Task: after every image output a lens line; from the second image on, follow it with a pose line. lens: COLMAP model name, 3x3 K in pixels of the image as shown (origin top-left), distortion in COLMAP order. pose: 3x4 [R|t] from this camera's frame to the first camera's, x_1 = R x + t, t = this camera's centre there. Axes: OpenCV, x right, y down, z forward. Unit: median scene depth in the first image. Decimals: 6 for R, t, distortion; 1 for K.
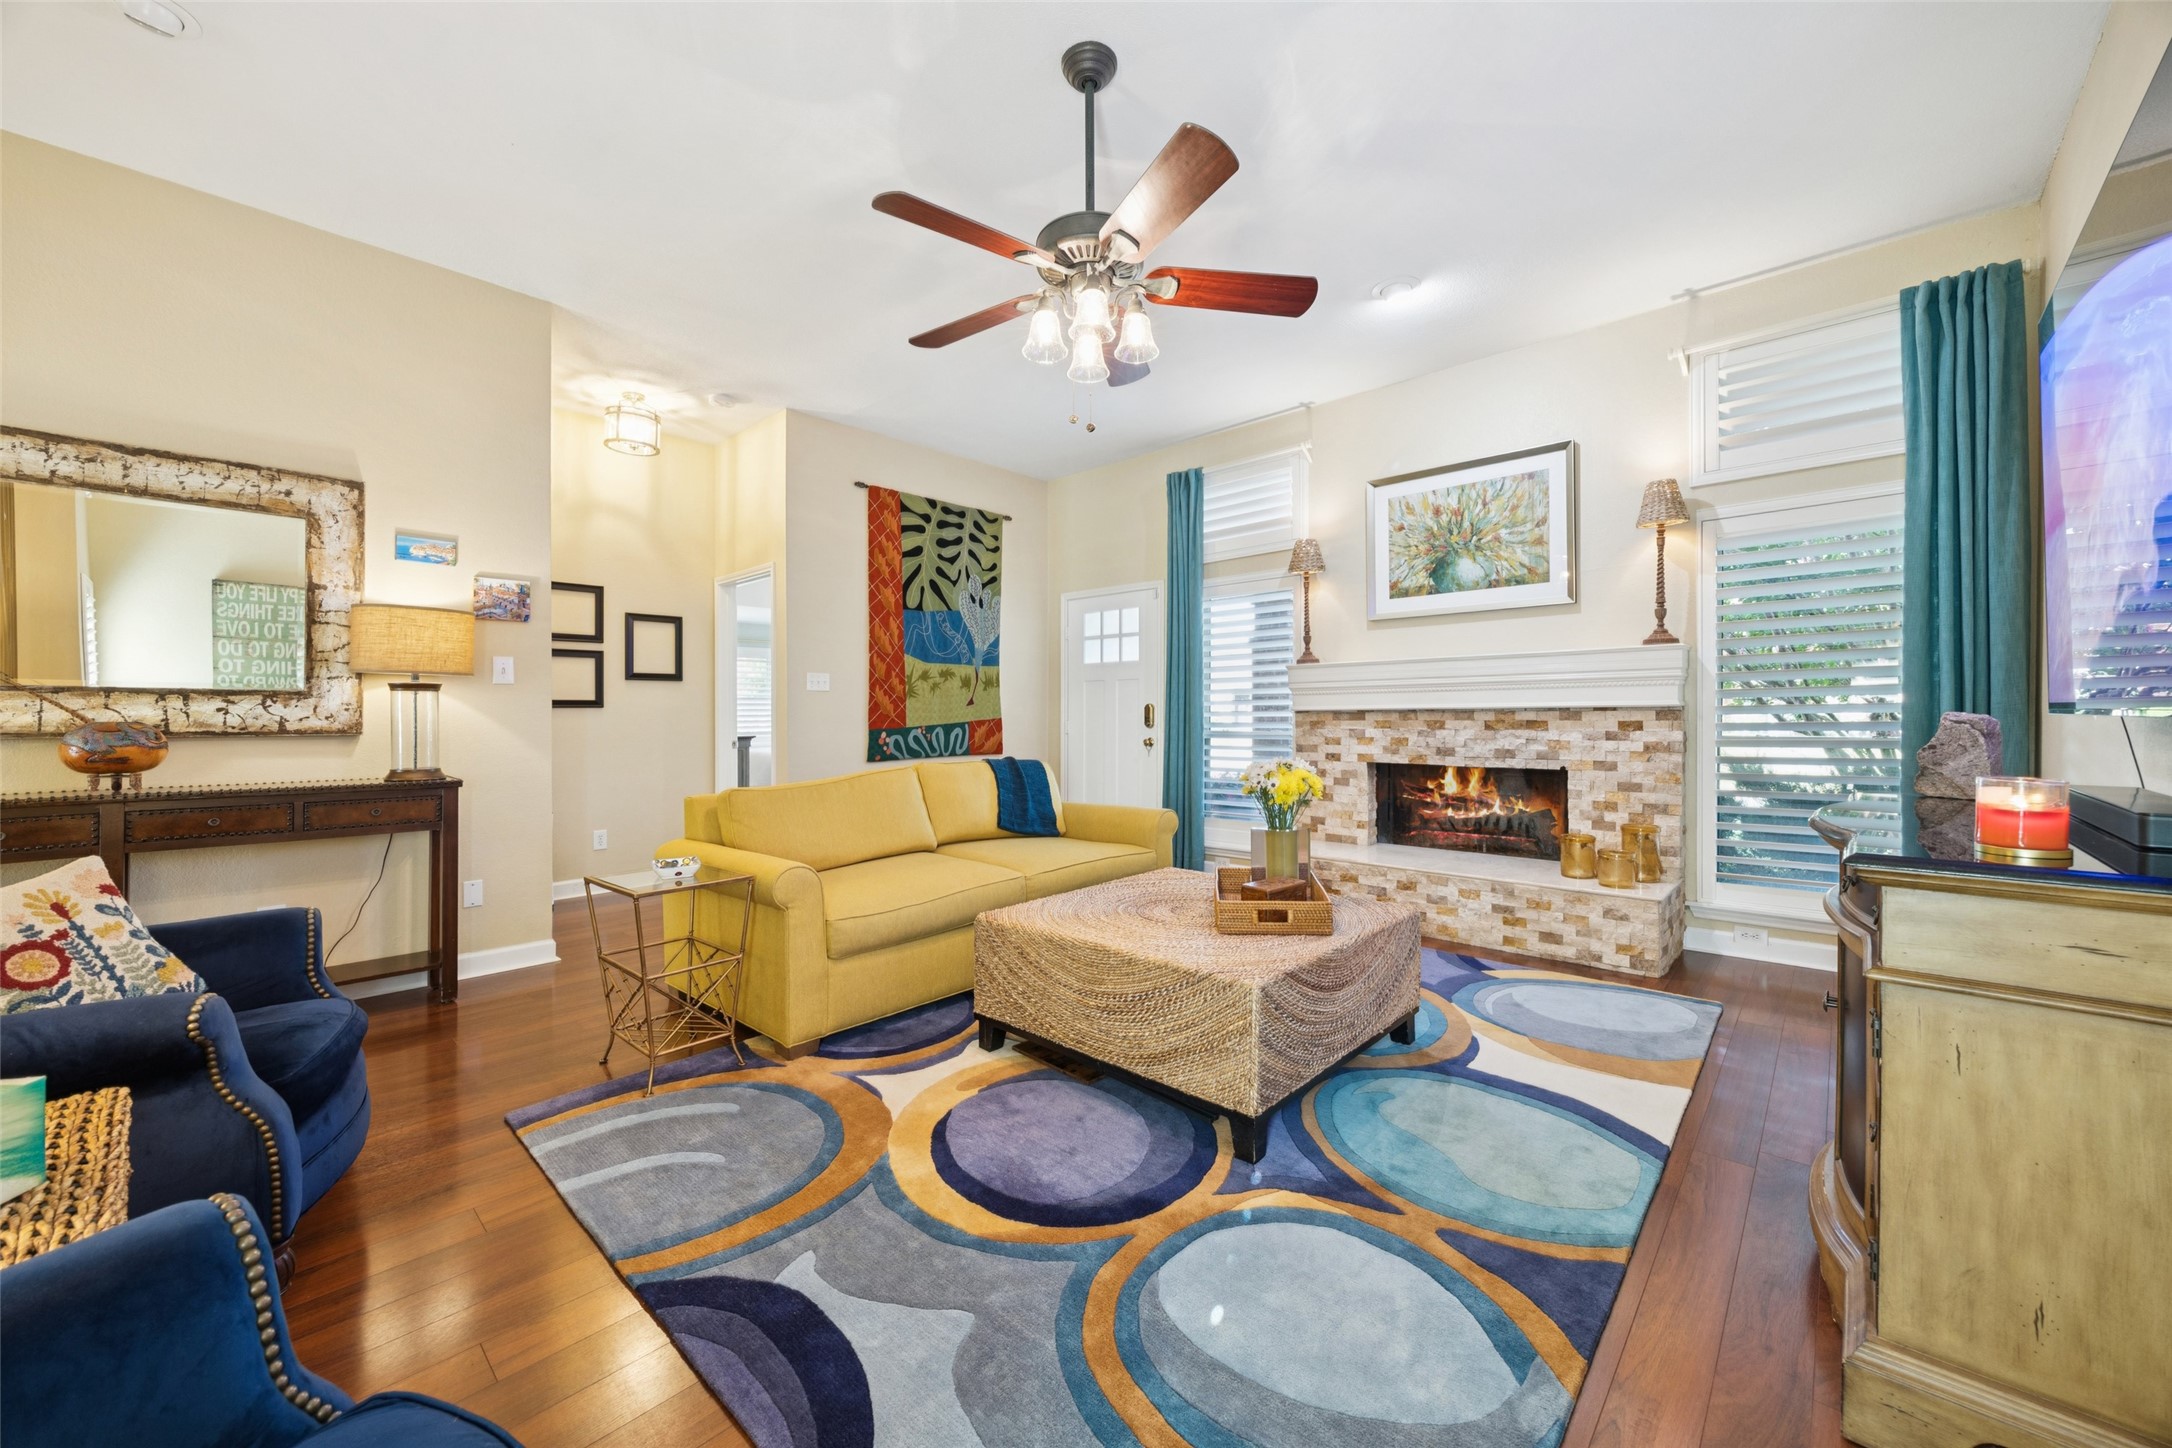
lens RADIAL K [[835.5, 0, 1081.5], [0, 835.5, 718.3], [0, 0, 1]] dist [-0.001777, -0.000938]
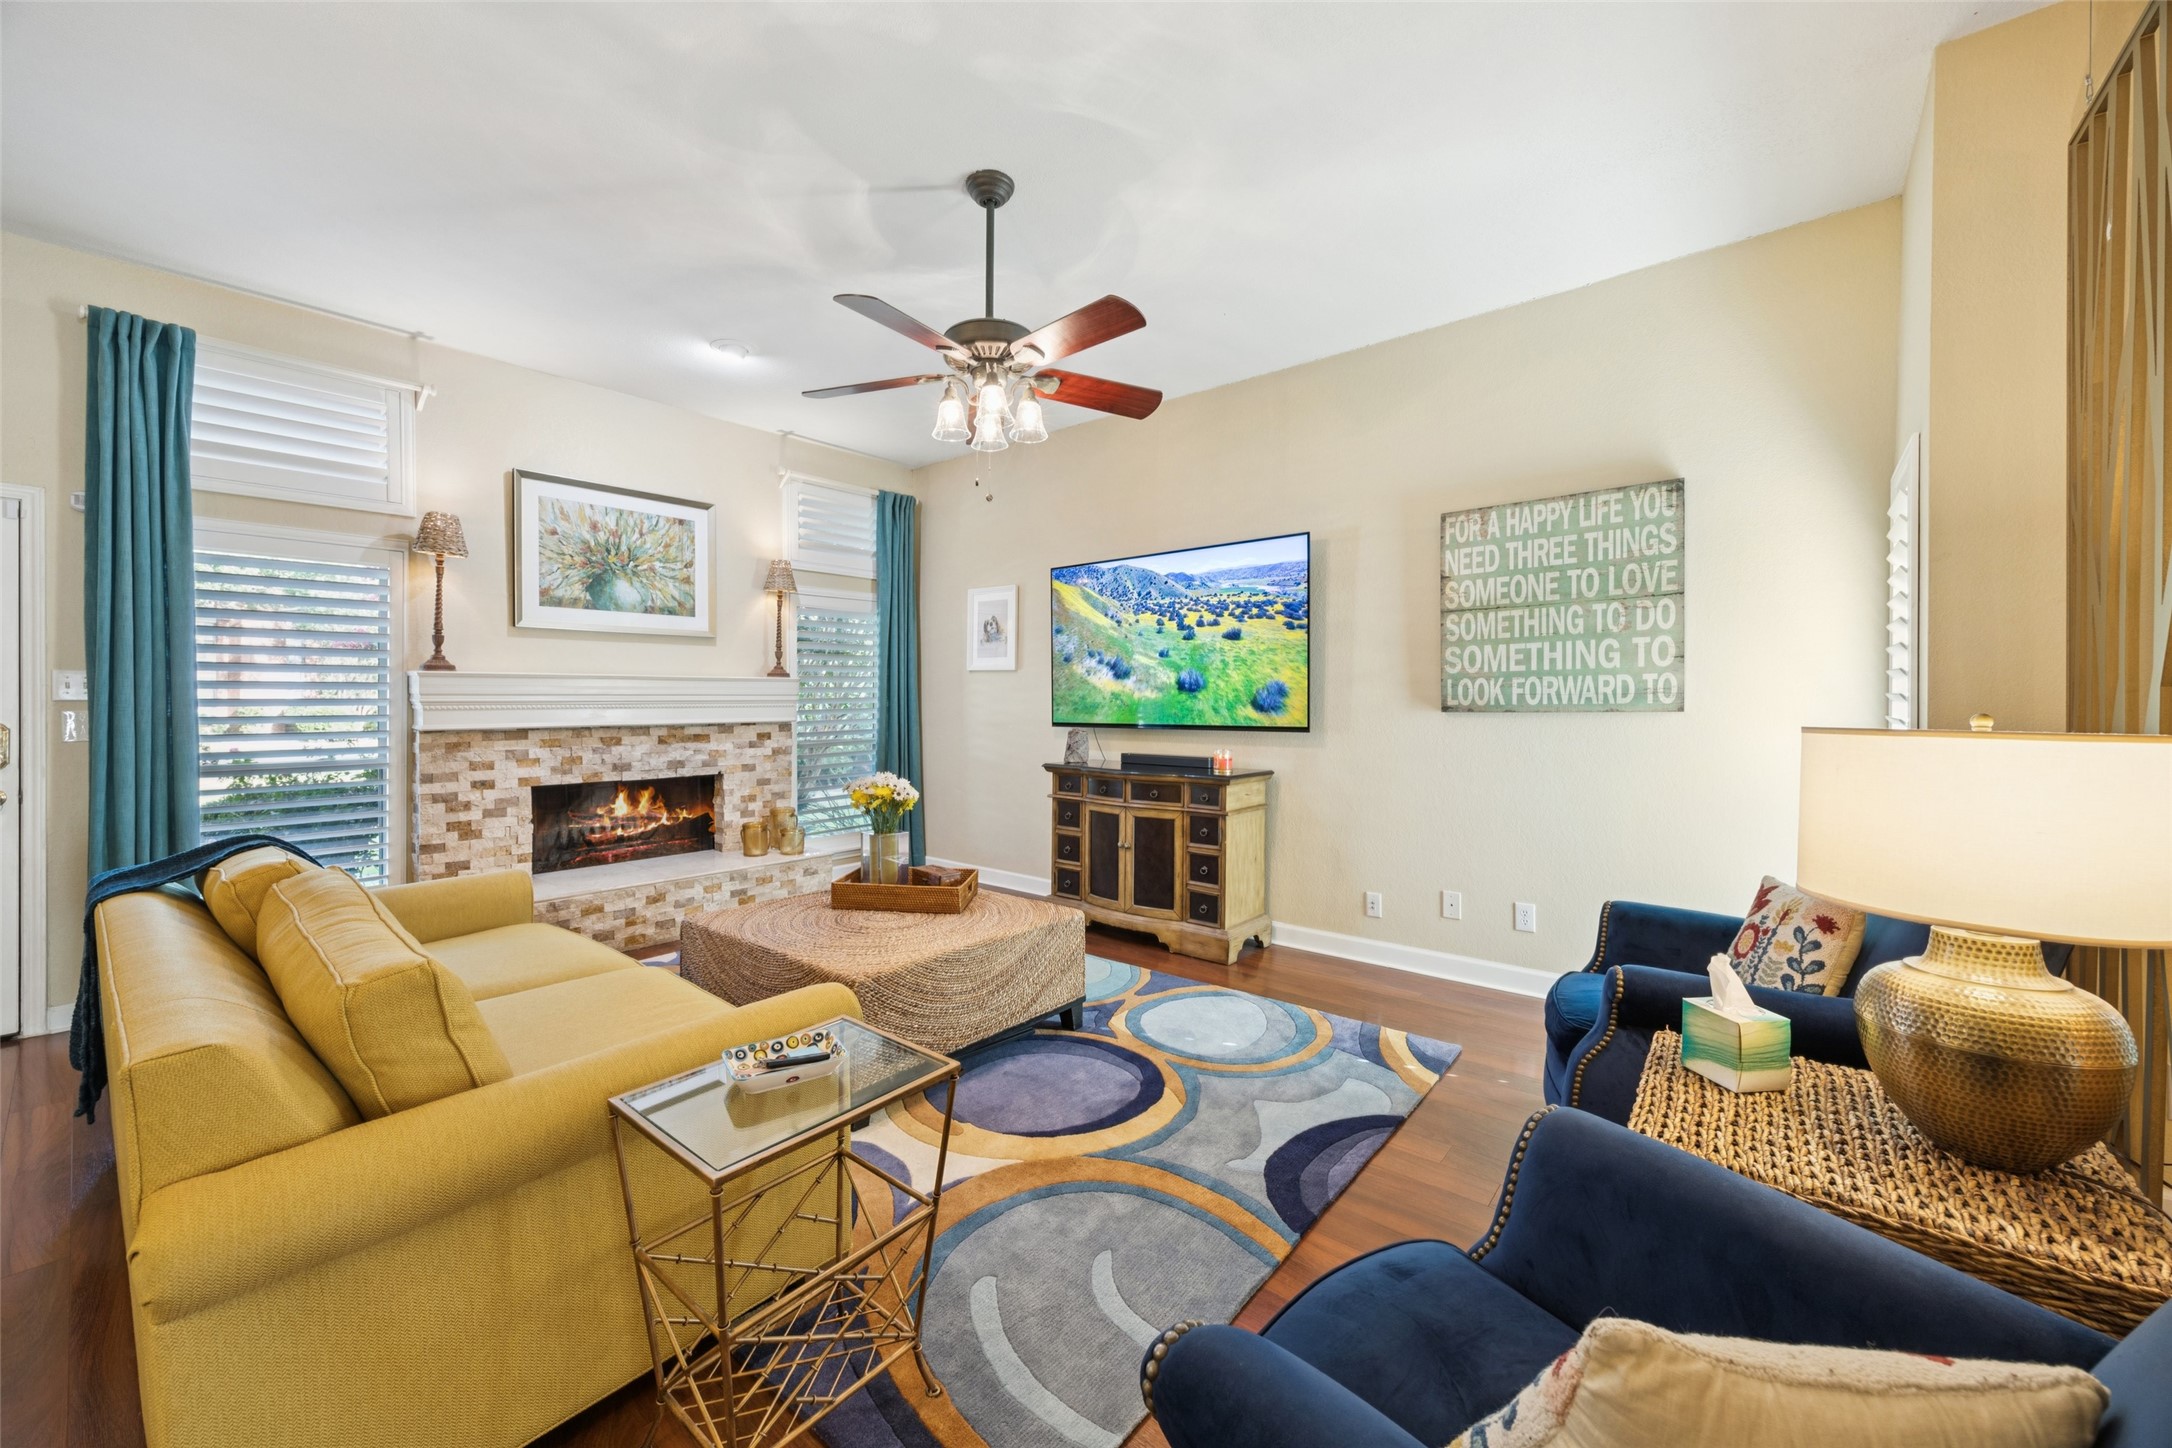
lens RADIAL K [[835.5, 0, 1075.4], [0, 835.5, 706.1], [0, 0, 1]] dist [-0.001777, -0.000938]
pose [[-0.057685, 0.003906, 0.998327, -0.639389], [0.009540, 0.999949, -0.003361, -0.027065], [-0.998289, 0.009330, -0.057719, 0.519986]]
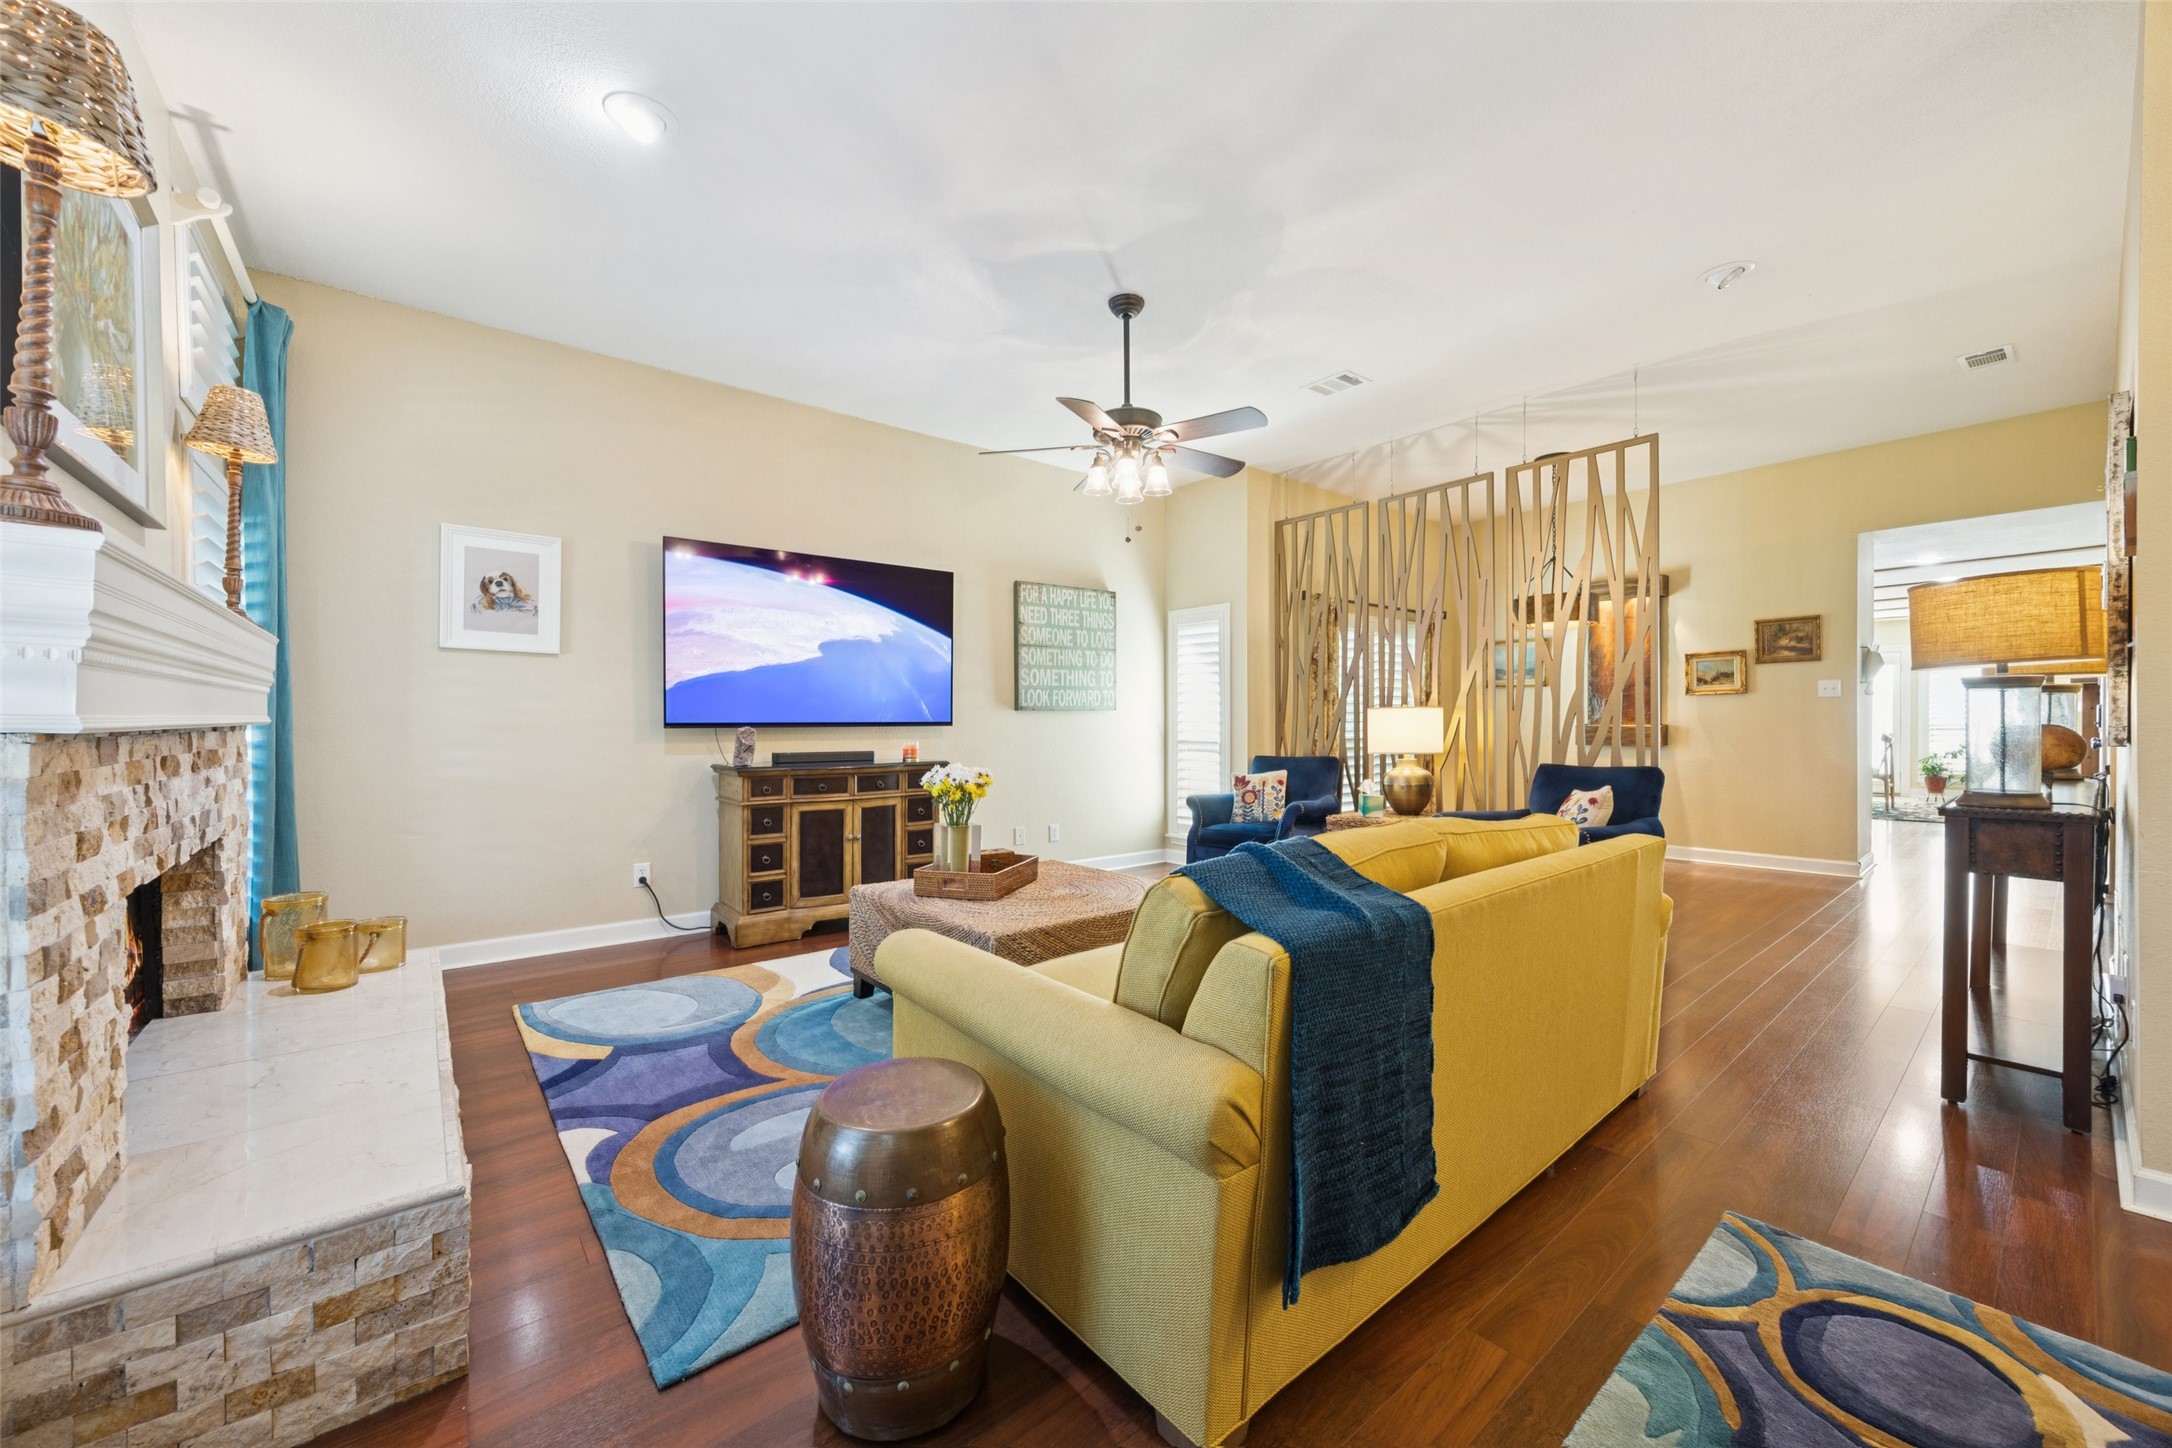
lens RADIAL K [[835.5, 0, 1074.2], [0, 835.5, 730.6], [0, 0, 1]] dist [-0.001777, -0.000938]
pose [[-0.990660, 0.010103, 0.135979, -0.056236], [0.012752, 0.999745, 0.018622, -0.011666], [-0.135756, 0.020182, -0.990537, 1.401504]]
